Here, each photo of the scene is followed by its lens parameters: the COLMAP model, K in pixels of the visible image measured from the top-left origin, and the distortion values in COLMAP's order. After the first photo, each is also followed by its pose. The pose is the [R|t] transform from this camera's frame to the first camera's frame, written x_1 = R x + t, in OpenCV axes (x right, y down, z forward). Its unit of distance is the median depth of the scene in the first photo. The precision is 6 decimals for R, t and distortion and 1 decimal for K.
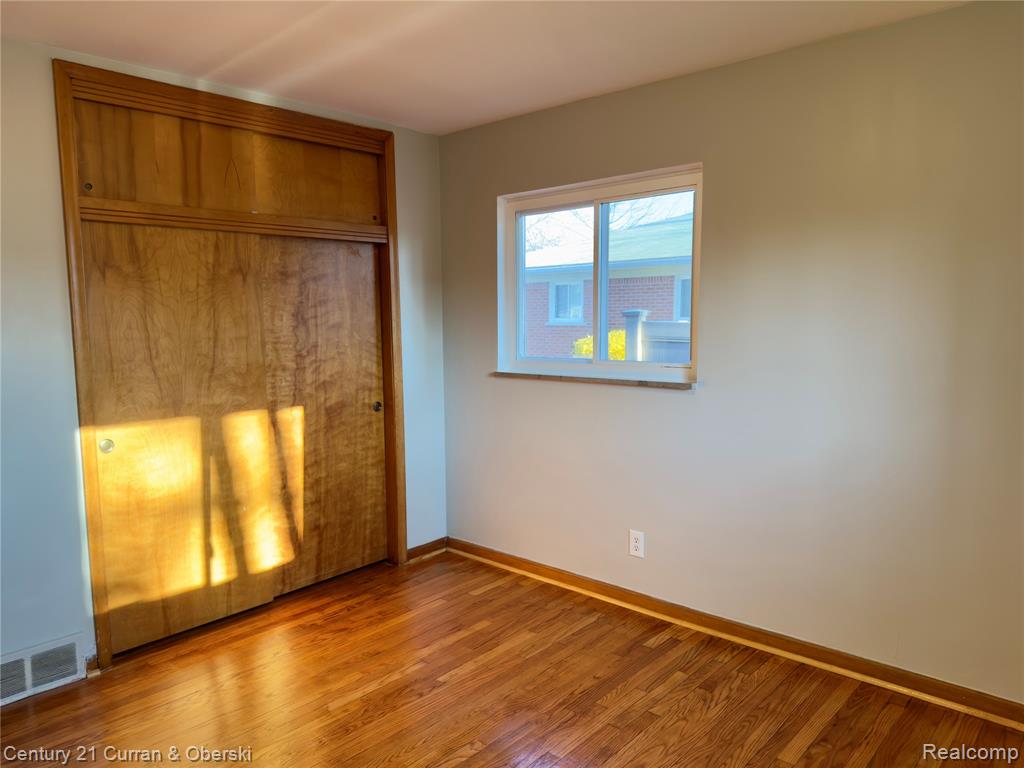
lens RADIAL K [[714.2, 0, 512.0], [0, 714.2, 384.0], [0, 0, 1]] dist [0.119893, -0.190483]
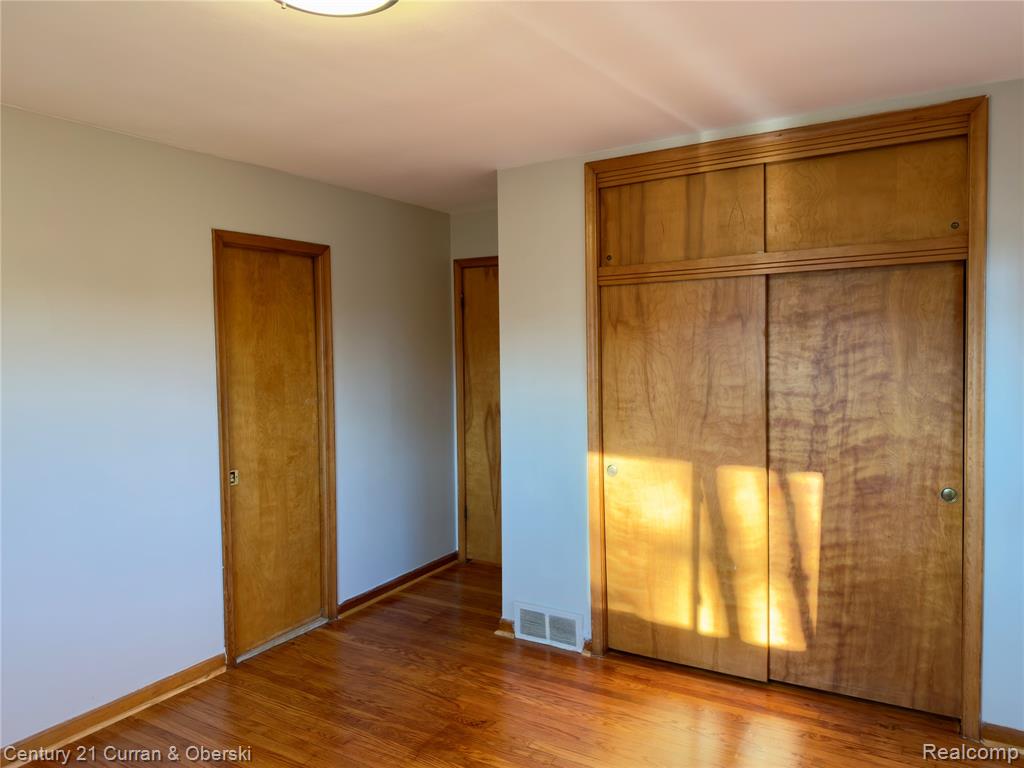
lens RADIAL K [[715.8, 0, 500.7], [0, 715.8, 381.2], [0, 0, 1]] dist [0.063819, -0.072960]
pose [[0.186199, 0.056104, -0.980909, 0.476045], [-0.083211, 0.995682, 0.041154, -0.081089], [0.978982, 0.073959, 0.190064, 0.498450]]
